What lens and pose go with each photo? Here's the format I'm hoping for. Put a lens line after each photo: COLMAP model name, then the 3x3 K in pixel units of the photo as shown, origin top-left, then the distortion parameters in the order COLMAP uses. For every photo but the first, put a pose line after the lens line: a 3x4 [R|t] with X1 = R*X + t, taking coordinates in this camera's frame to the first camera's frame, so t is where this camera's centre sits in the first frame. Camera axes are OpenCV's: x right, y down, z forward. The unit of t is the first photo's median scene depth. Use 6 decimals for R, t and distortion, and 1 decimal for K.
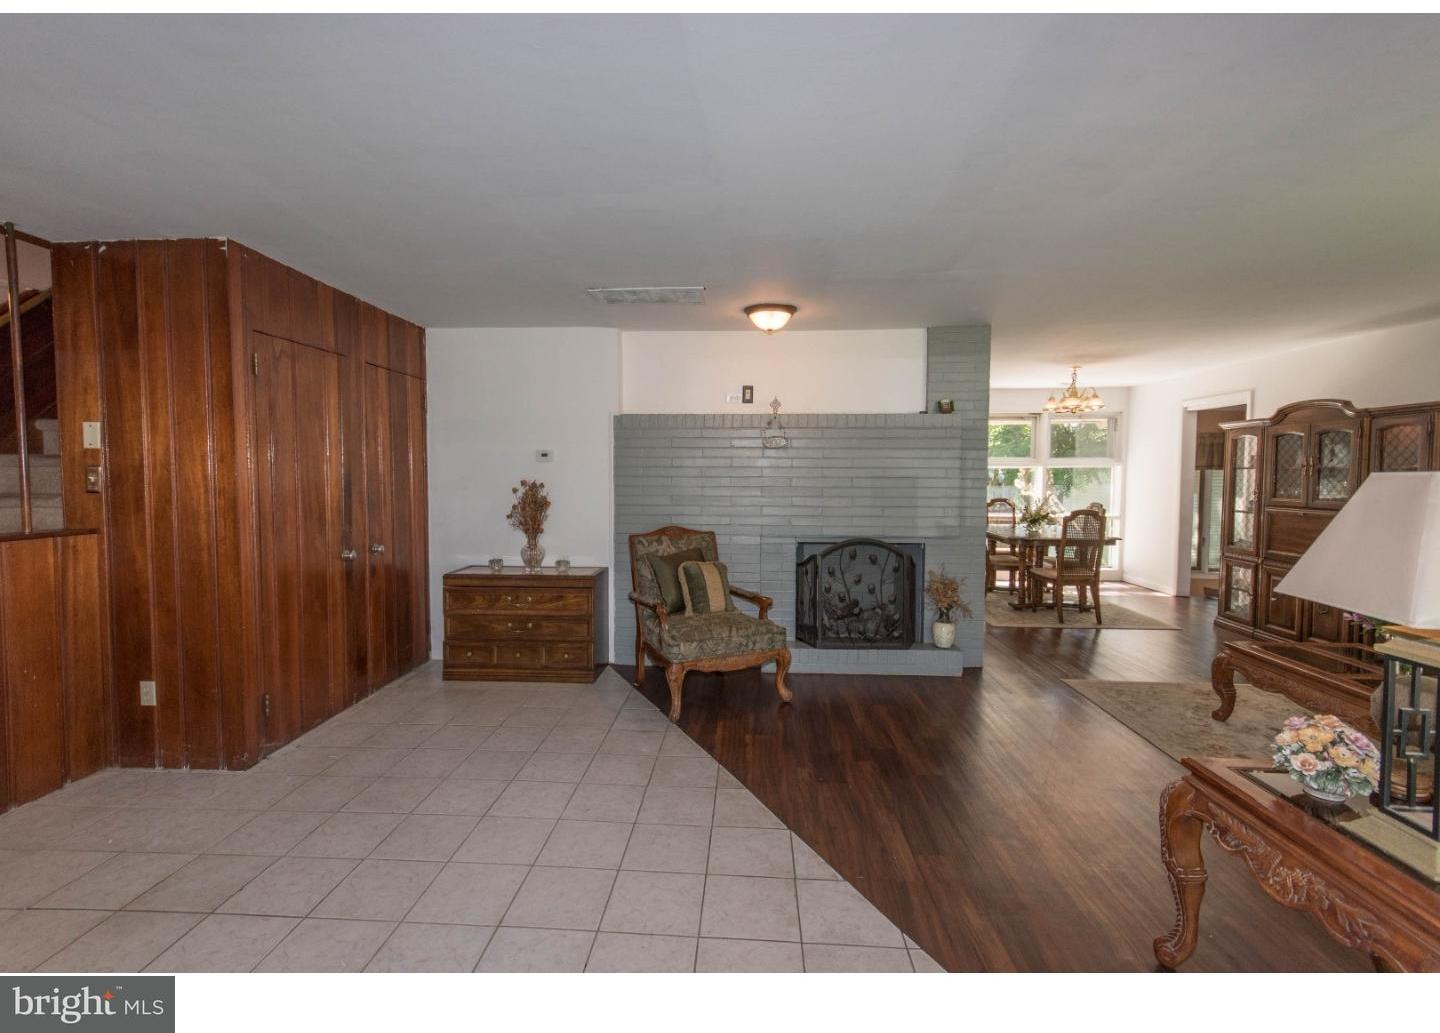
lens RADIAL K [[651.0, 0, 705.7], [0, 651.0, 500.4], [0, 0, 1]] dist [-0.000557, 0.000385]
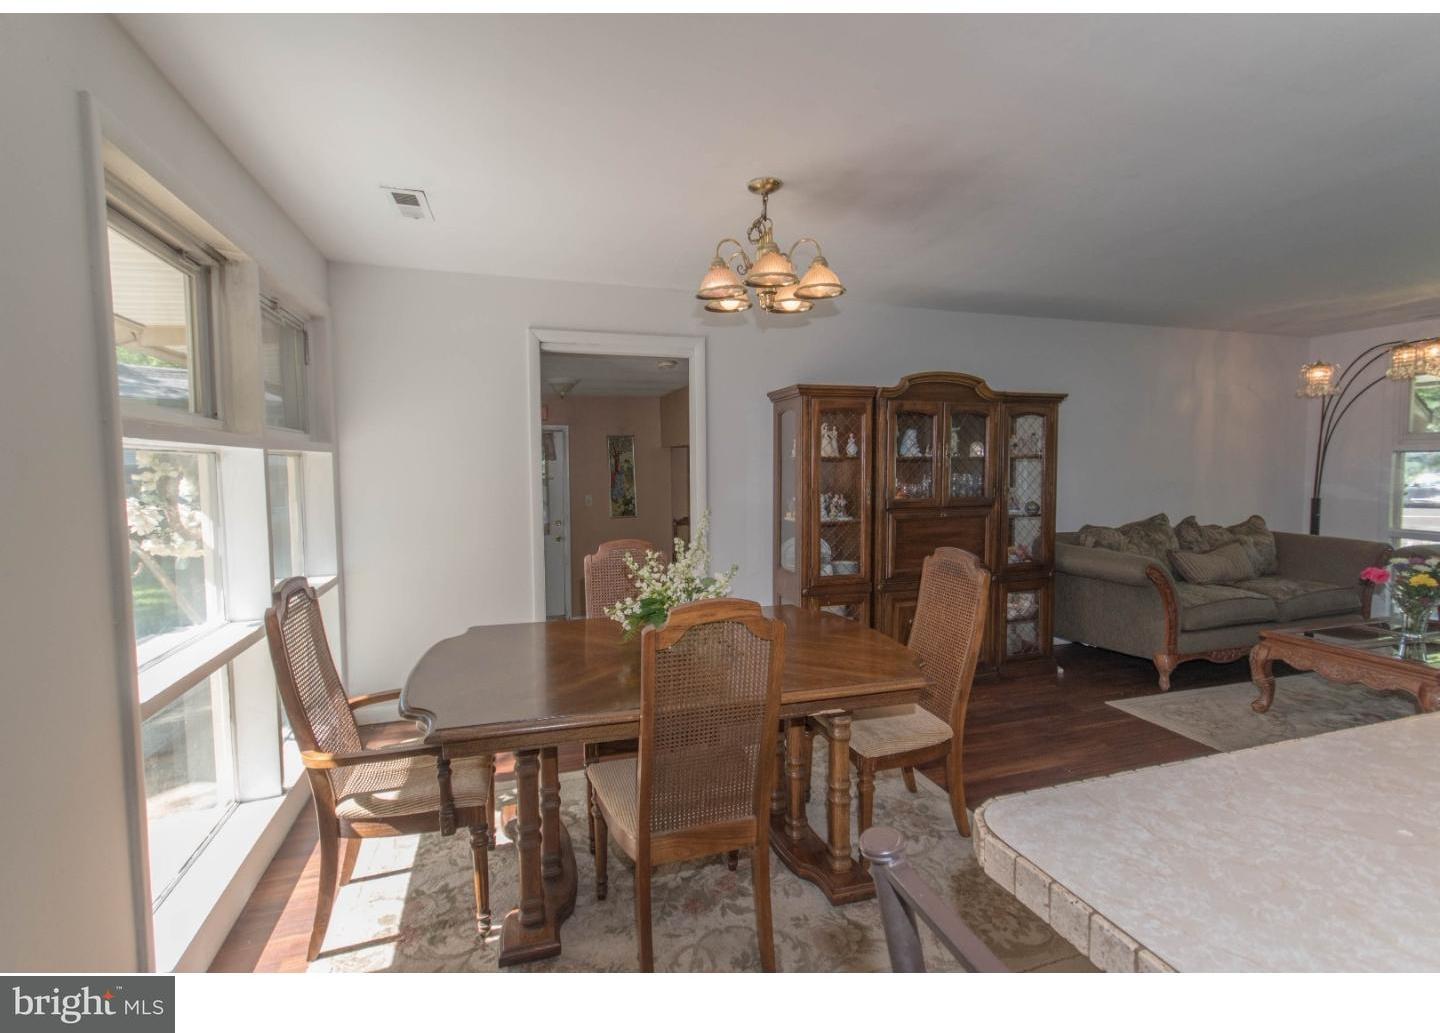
lens RADIAL K [[651.0, 0, 705.7], [0, 651.0, 500.4], [0, 0, 1]] dist [-0.000557, 0.000385]
pose [[-0.354978, -0.048717, 0.933605, 0.301727], [0.055282, 0.995800, 0.072982, -0.076003], [-0.933239, 0.077519, -0.350793, 1.654202]]
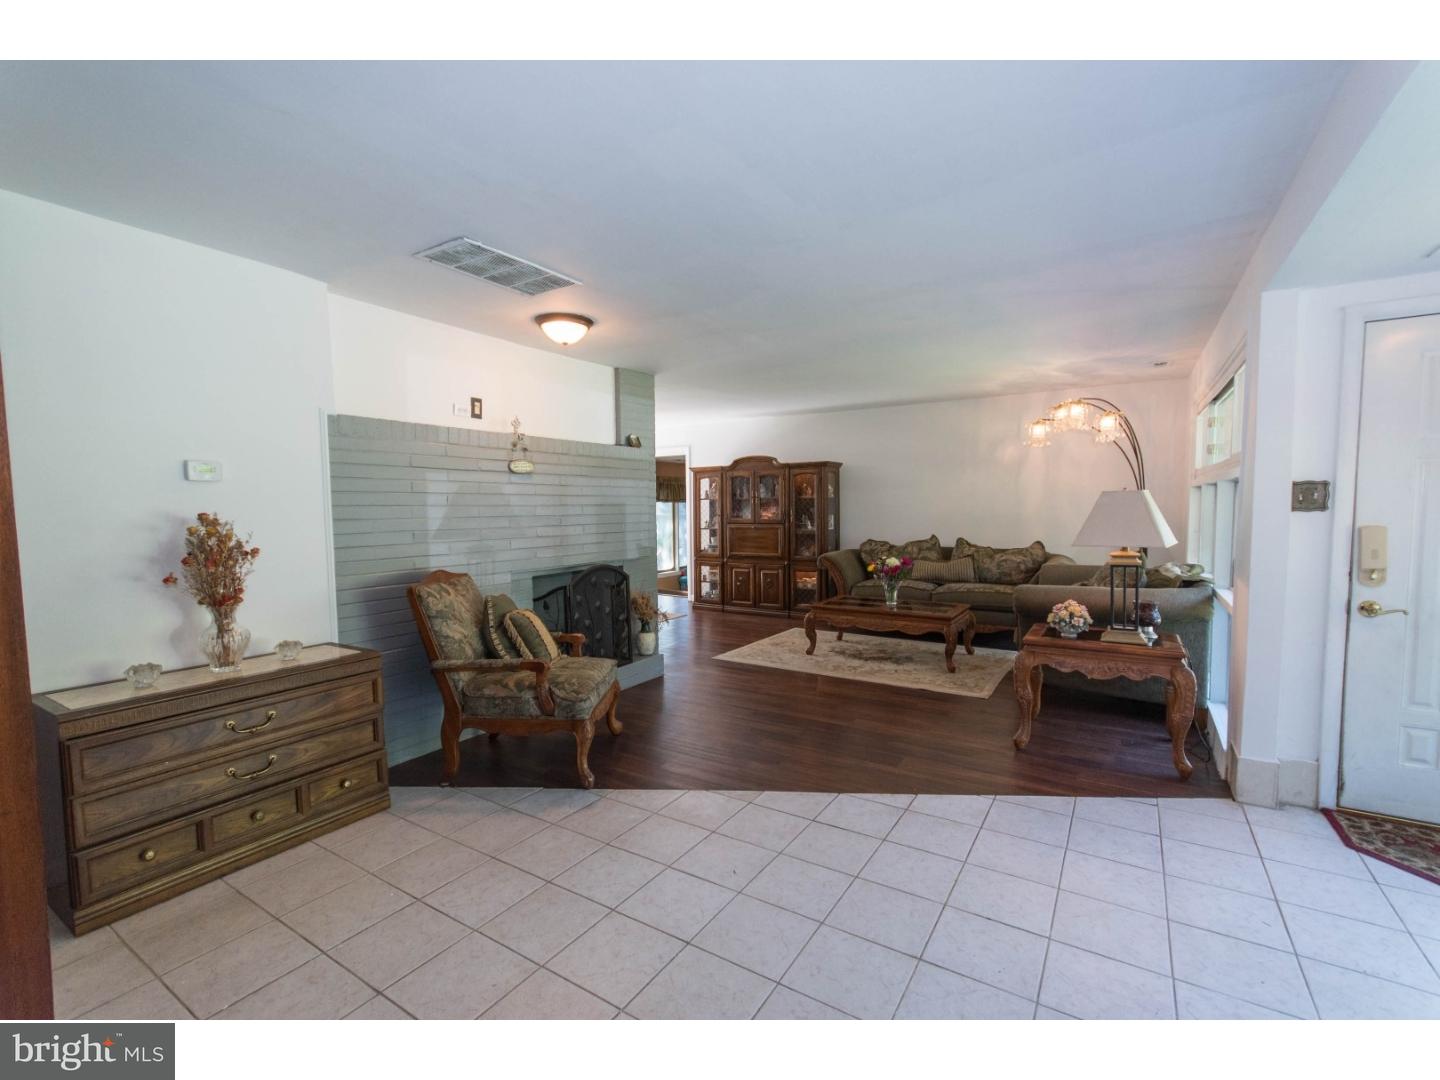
lens RADIAL K [[645.1, 0, 712.3], [0, 645.1, 548.6], [0, 0, 1]] dist [0.001234, -0.000287]
pose [[0.485297, -0.064553, 0.871963, -0.542486], [0.053022, 0.997608, 0.044346, -0.002339], [-0.872740, 0.024712, 0.487559, 0.342090]]
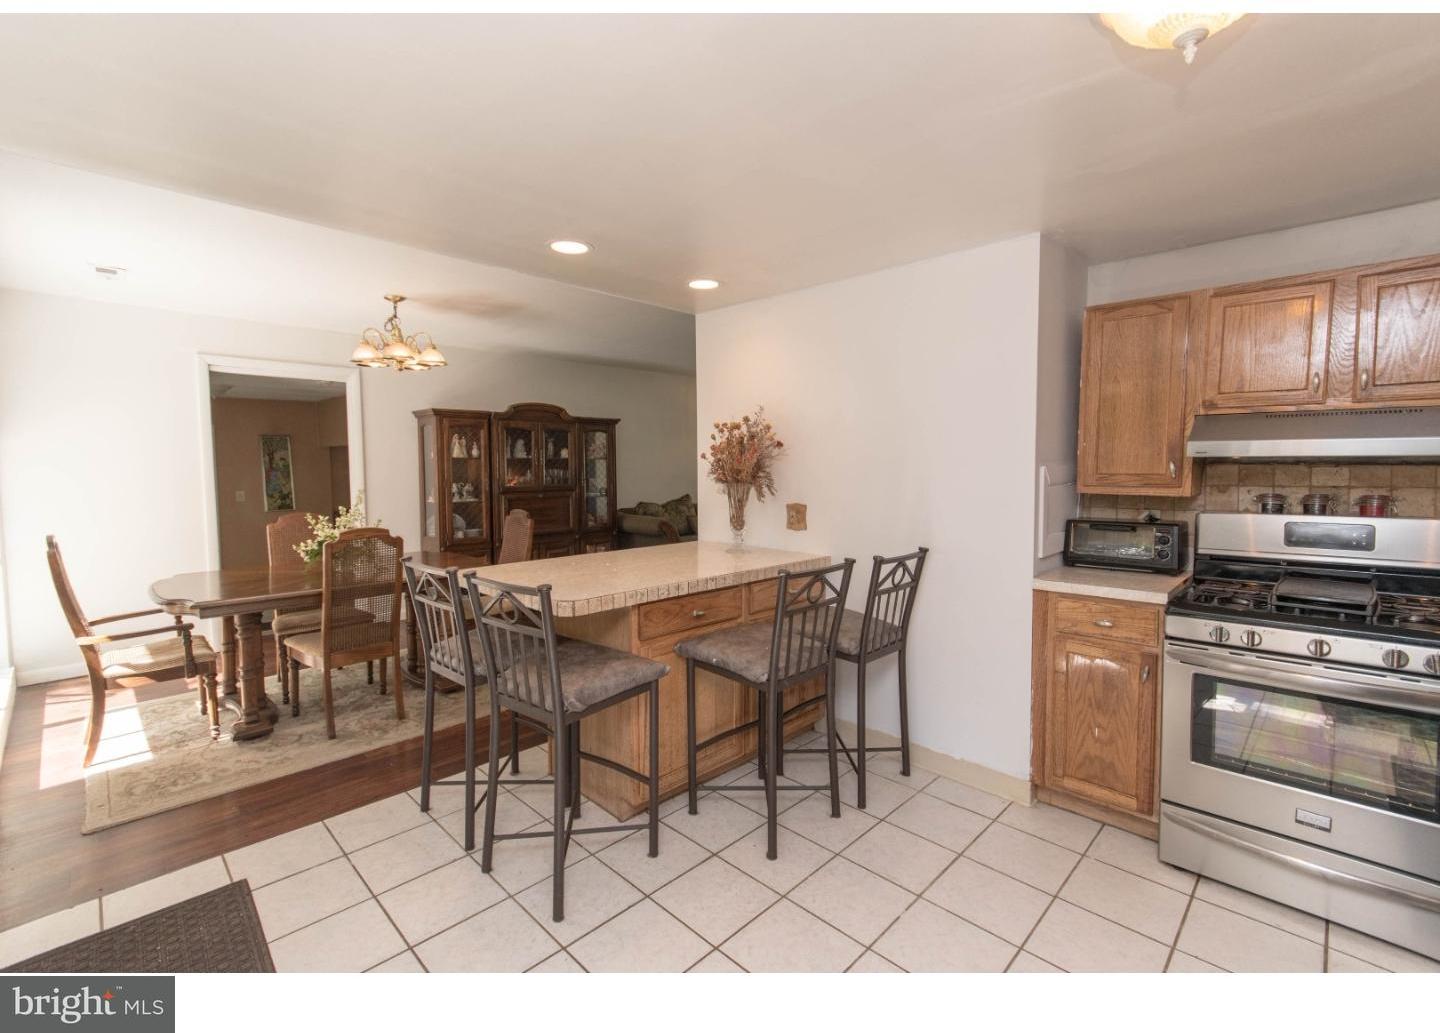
lens RADIAL K [[640.5, 0, 722.0], [0, 640.5, 501.1], [0, 0, 1]] dist [0.000210, 0.000460]
pose [[-0.759918, -0.037599, 0.648931, -0.131767], [0.036902, 0.994220, 0.100818, -0.083855], [-0.648971, 0.100560, -0.754138, 1.803871]]
